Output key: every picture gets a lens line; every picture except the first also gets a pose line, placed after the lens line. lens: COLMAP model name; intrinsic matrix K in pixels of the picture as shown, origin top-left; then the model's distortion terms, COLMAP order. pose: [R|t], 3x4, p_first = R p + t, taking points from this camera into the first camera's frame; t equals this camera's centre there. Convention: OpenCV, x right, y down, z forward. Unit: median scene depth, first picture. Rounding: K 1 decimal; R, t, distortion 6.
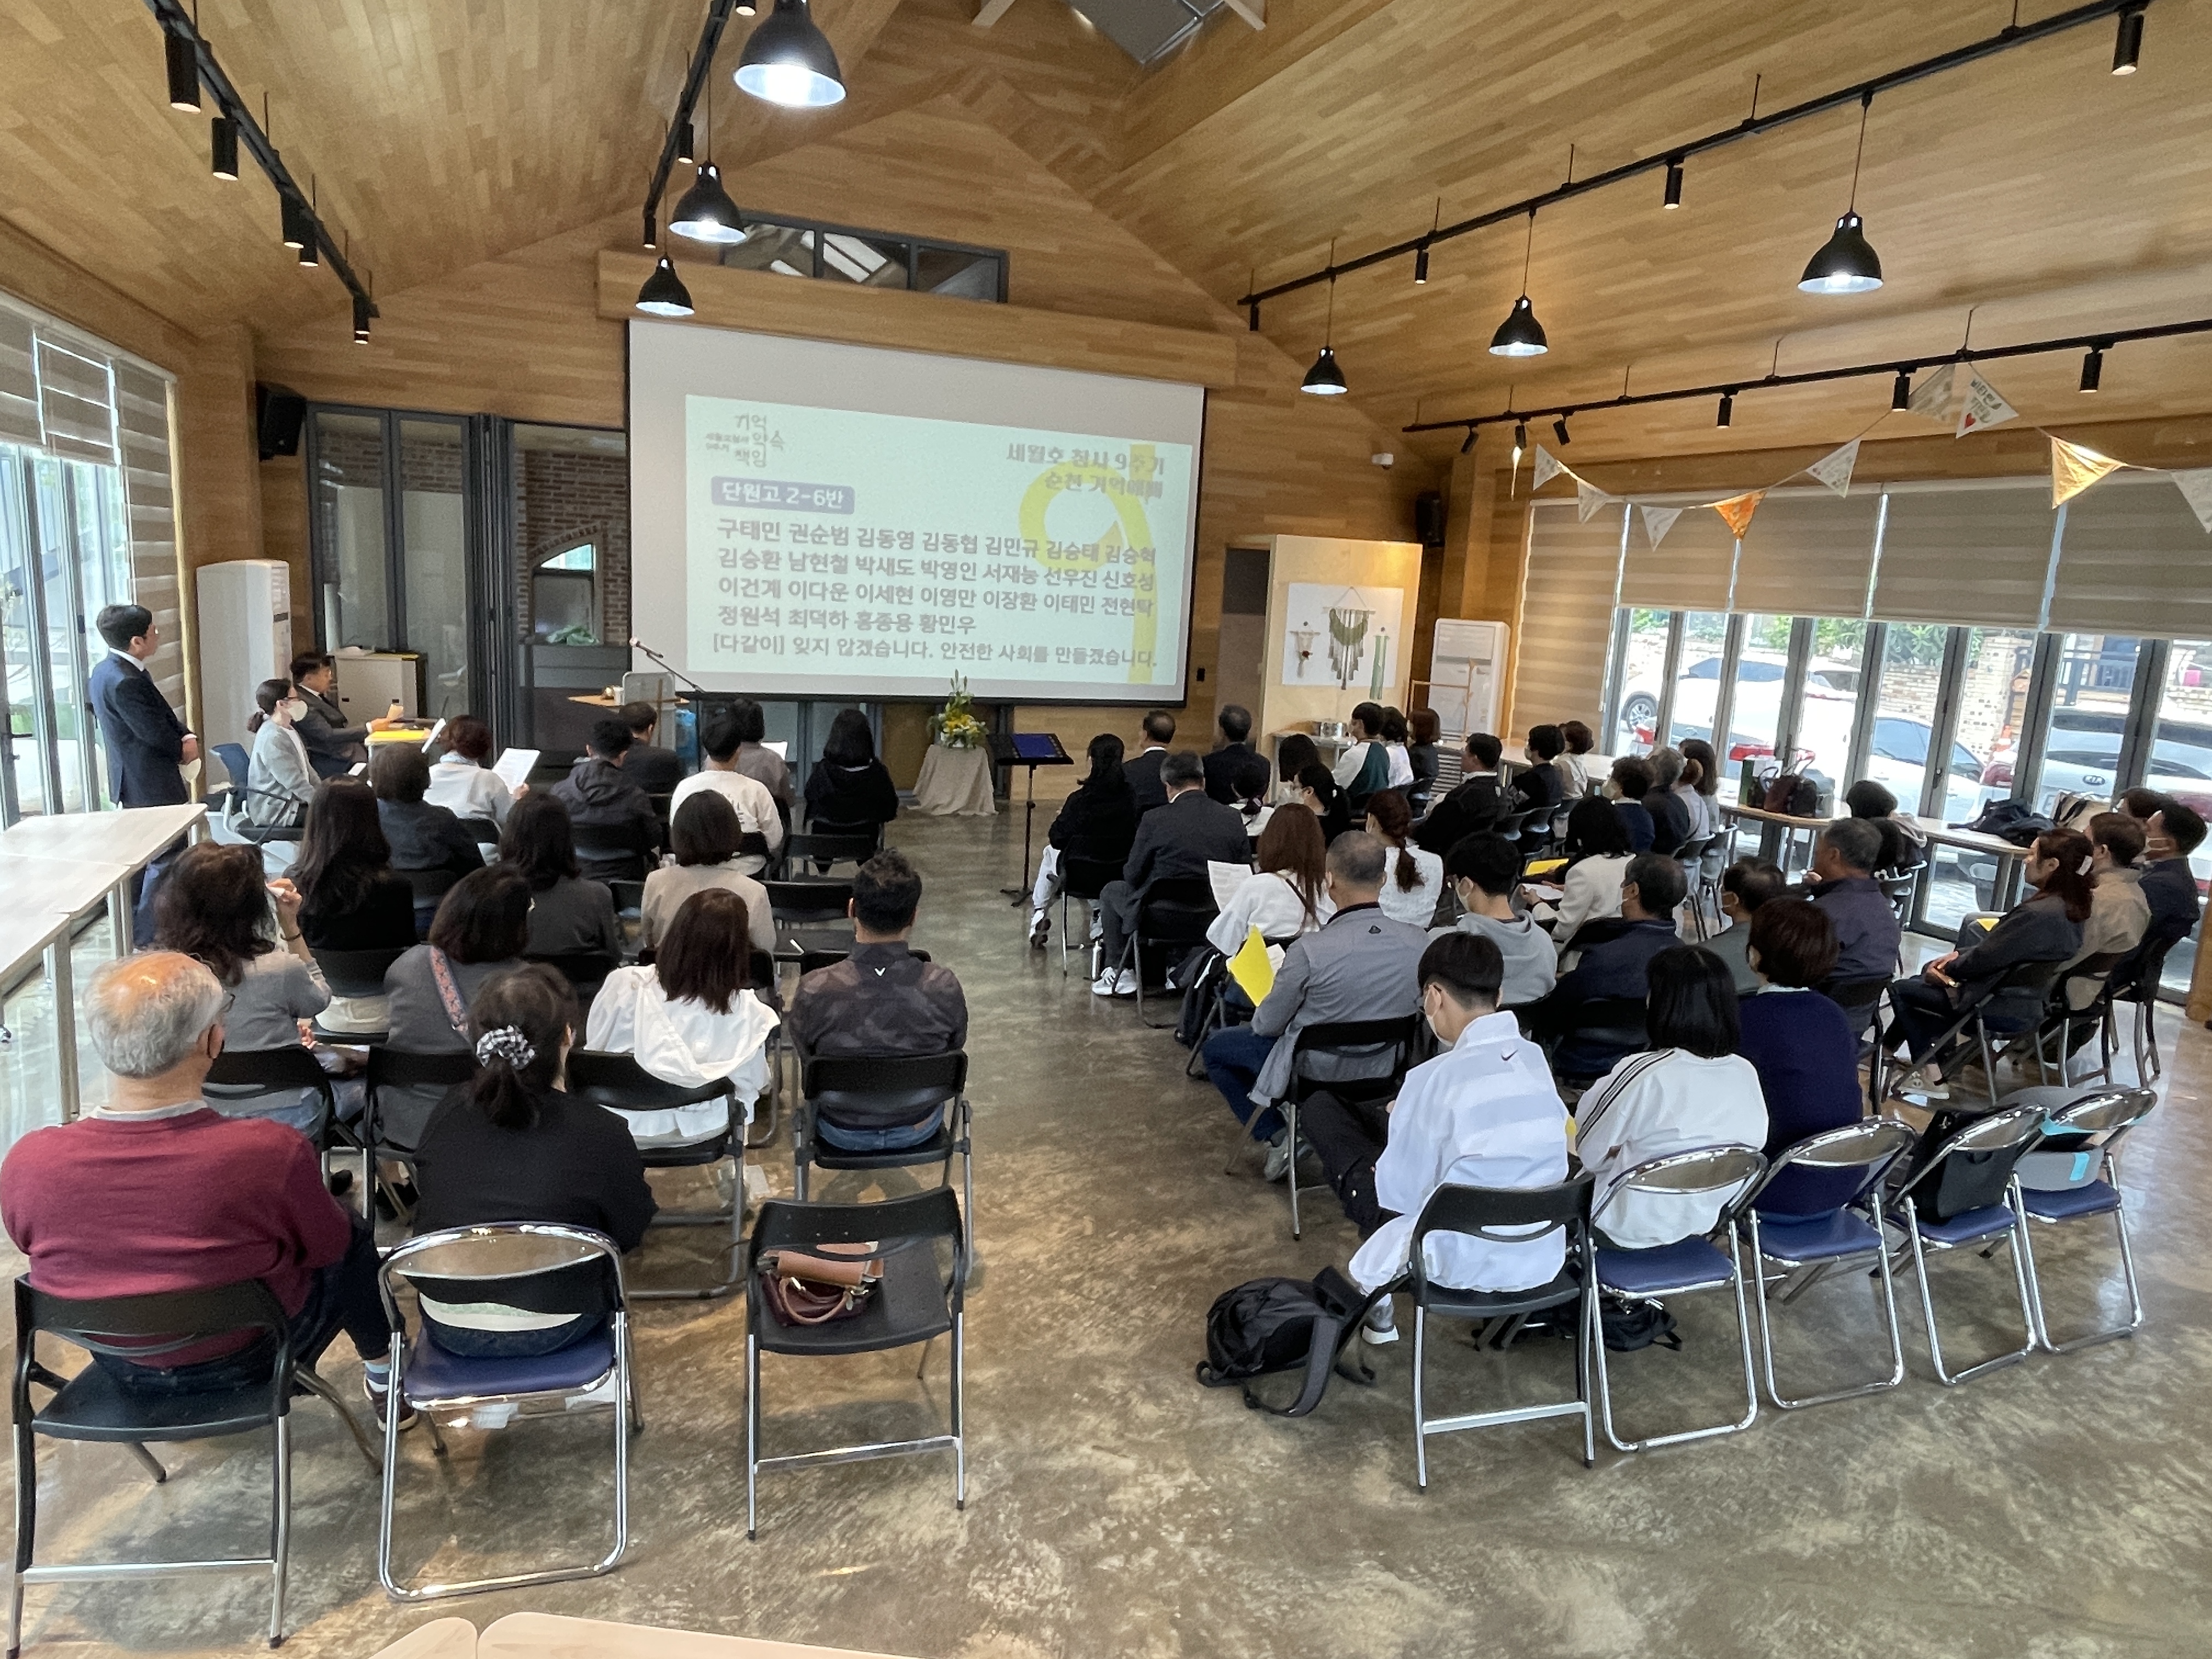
lens RADIAL K [[1350.3, 0, 1102.6], [0, 1350.3, 820.1], [0, 0, 1]] dist [-0.000183, -0.002788]
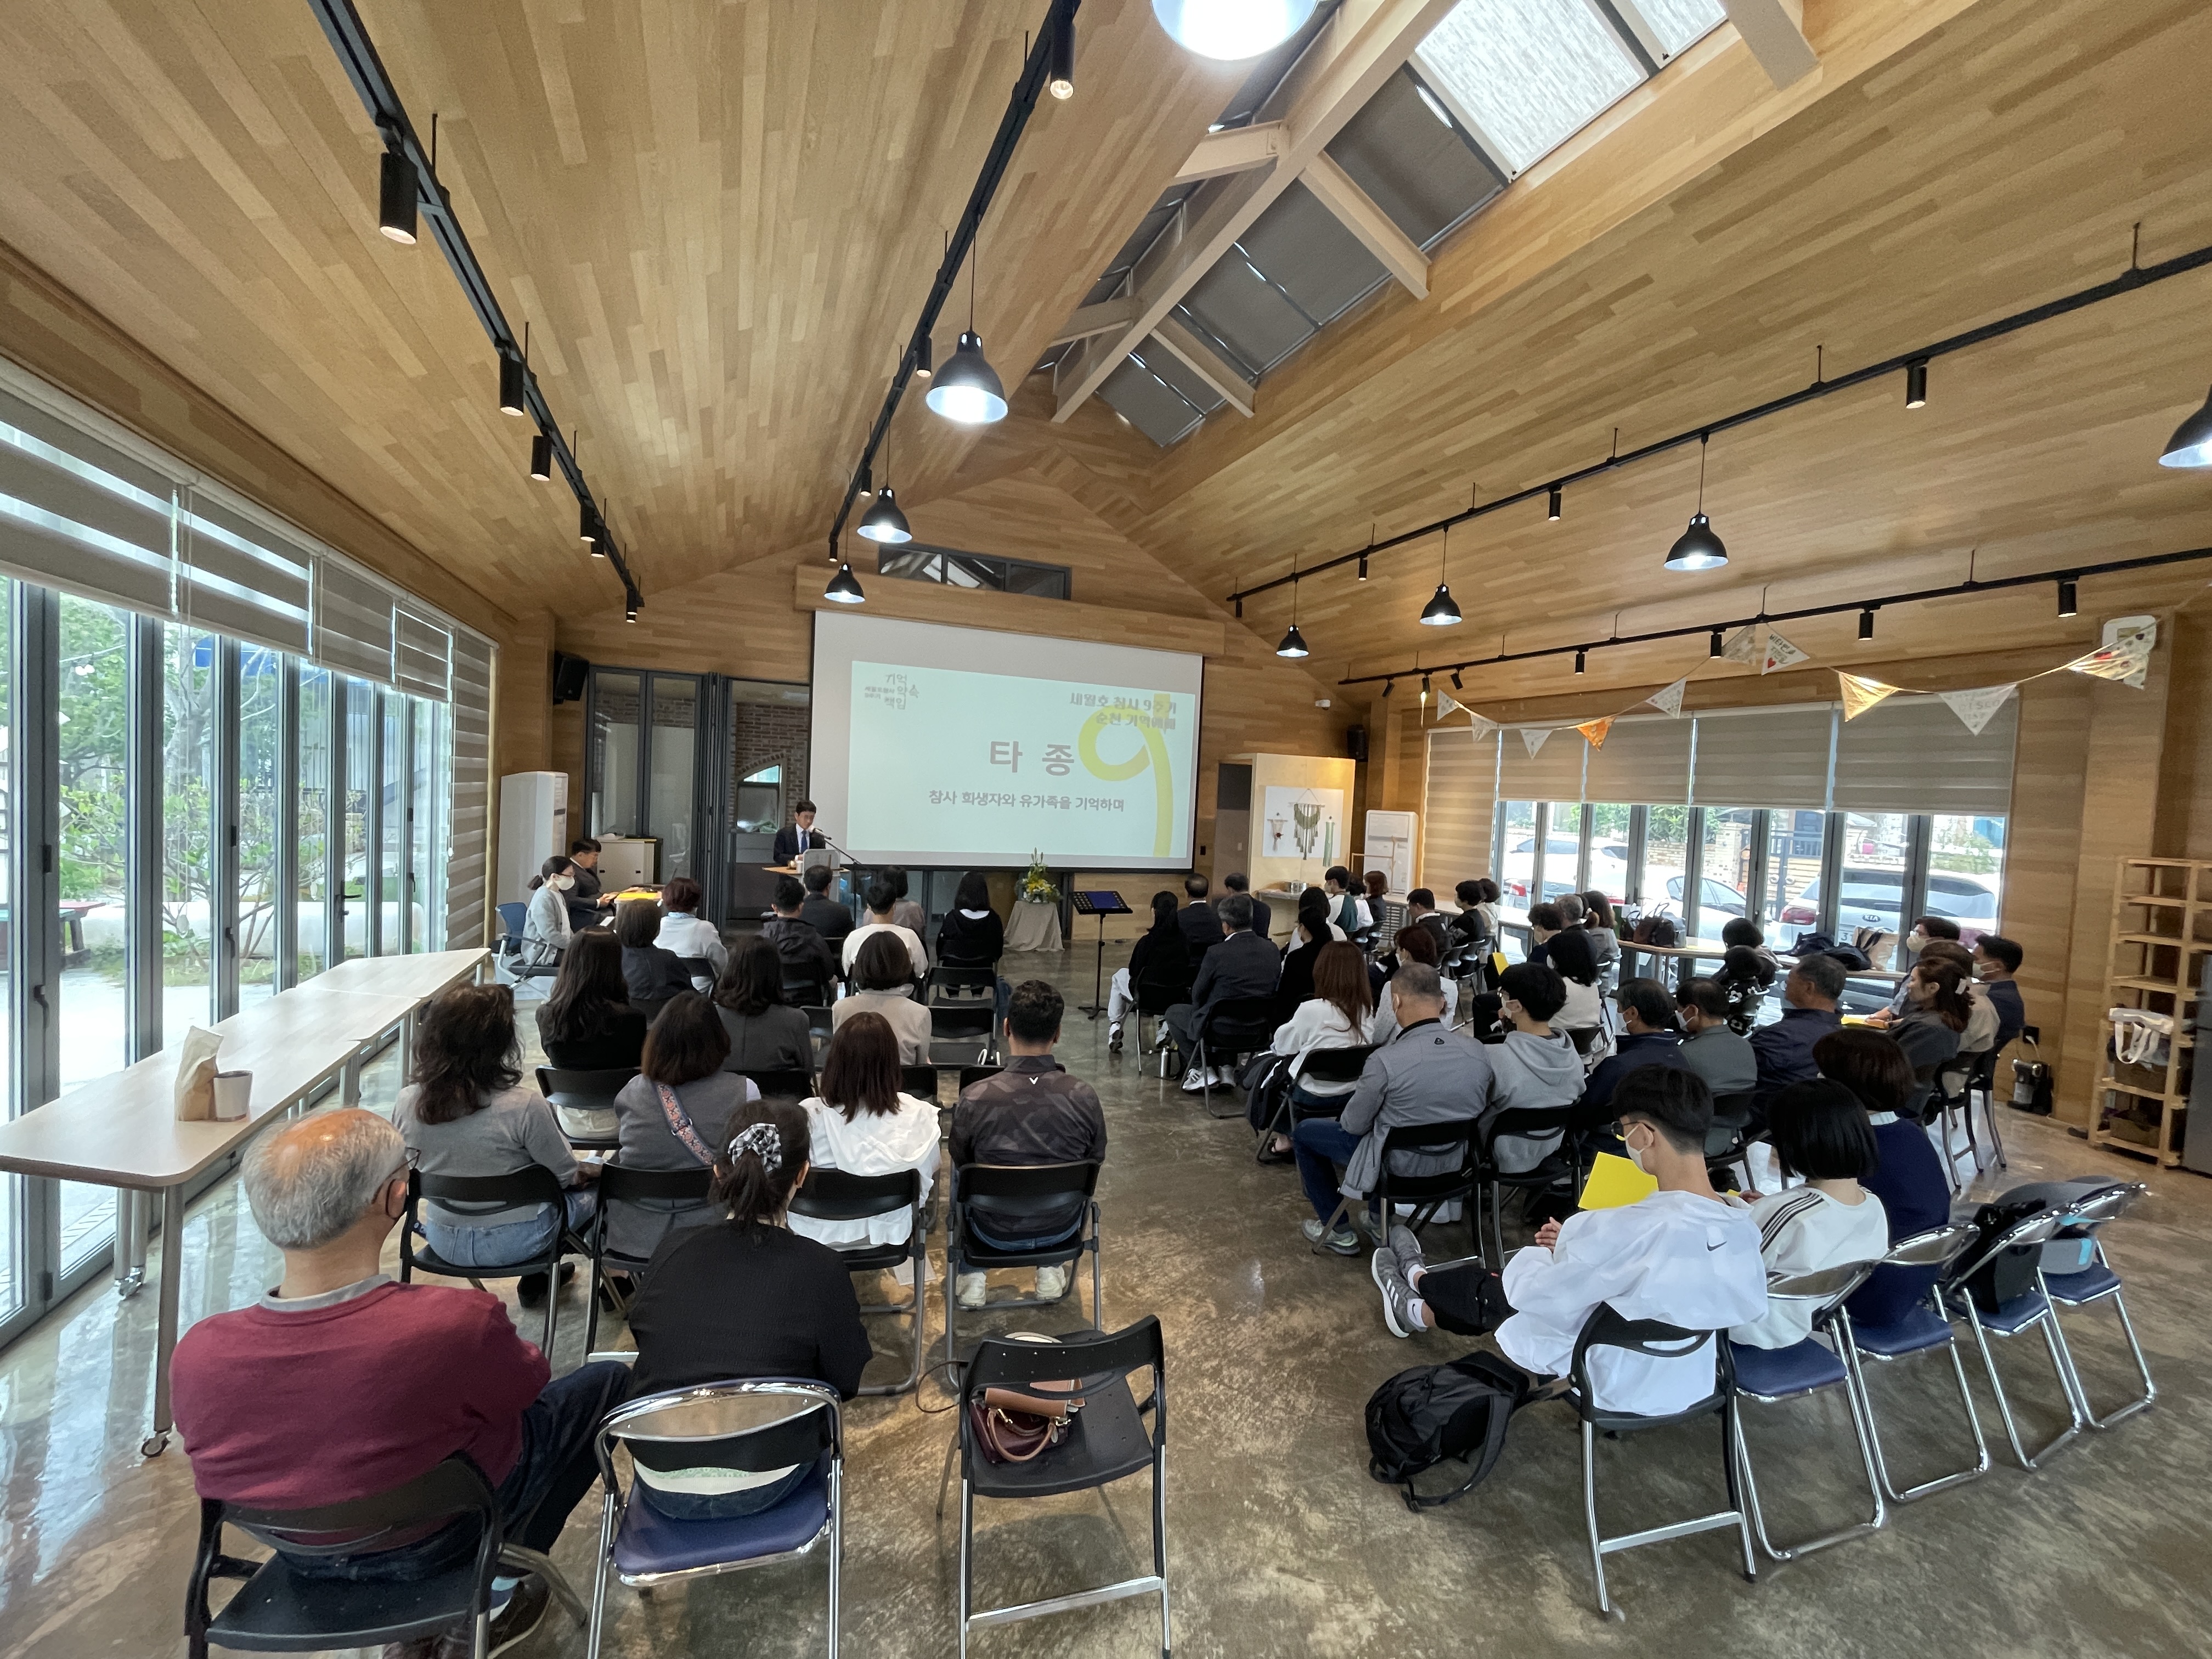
lens RADIAL K [[891.3, 0, 1107.2], [0, 891.3, 828.3], [0, 0, 1]] dist [-0.006318, 0.000716]
pose [[0.999951, -0.007960, 0.005839, -0.061532], [0.008692, 0.990349, -0.138322, -0.002149], [-0.004682, 0.138366, 0.990370, 0.111609]]
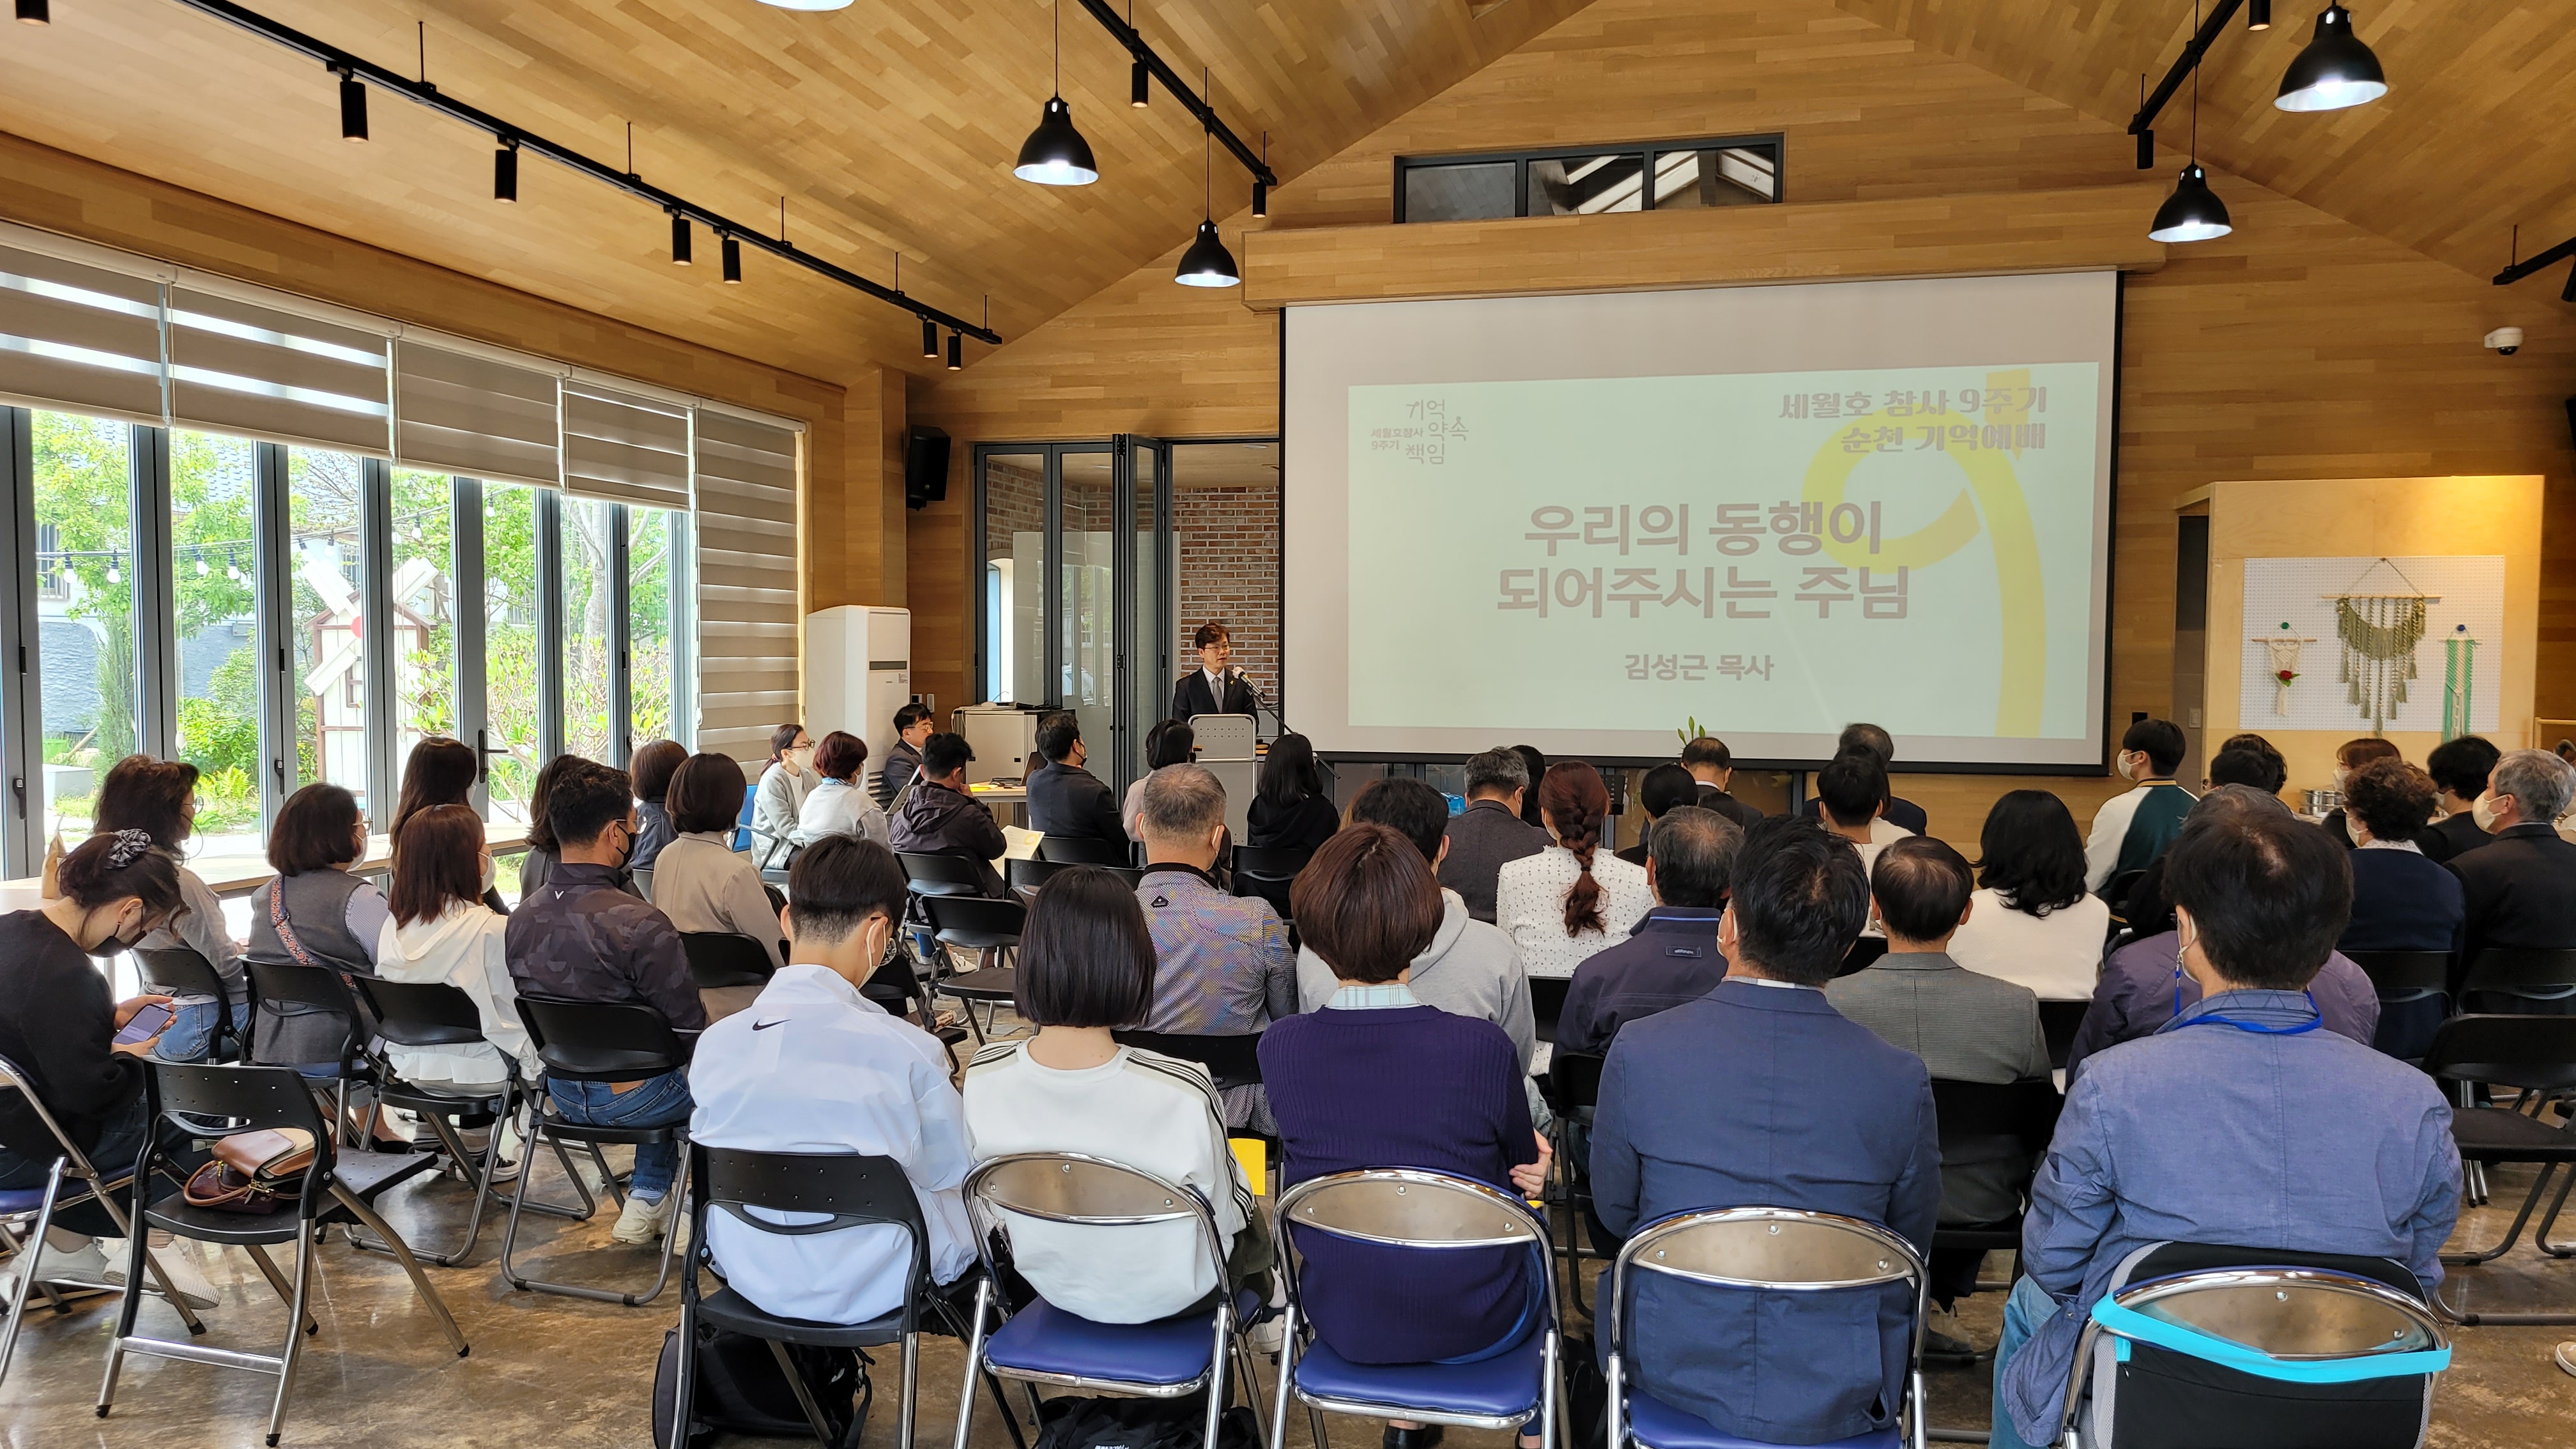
lens RADIAL K [[1920.4, 0, 1281.3], [0, 1920.4, 748.1], [0, 0, 1]] dist [0.041827, -0.018635]
pose [[0.807711, -0.023090, -0.589126, 0.495982], [-0.064380, 0.989803, -0.127061, 0.073381], [0.586053, 0.140557, 0.797989, 0.126560]]
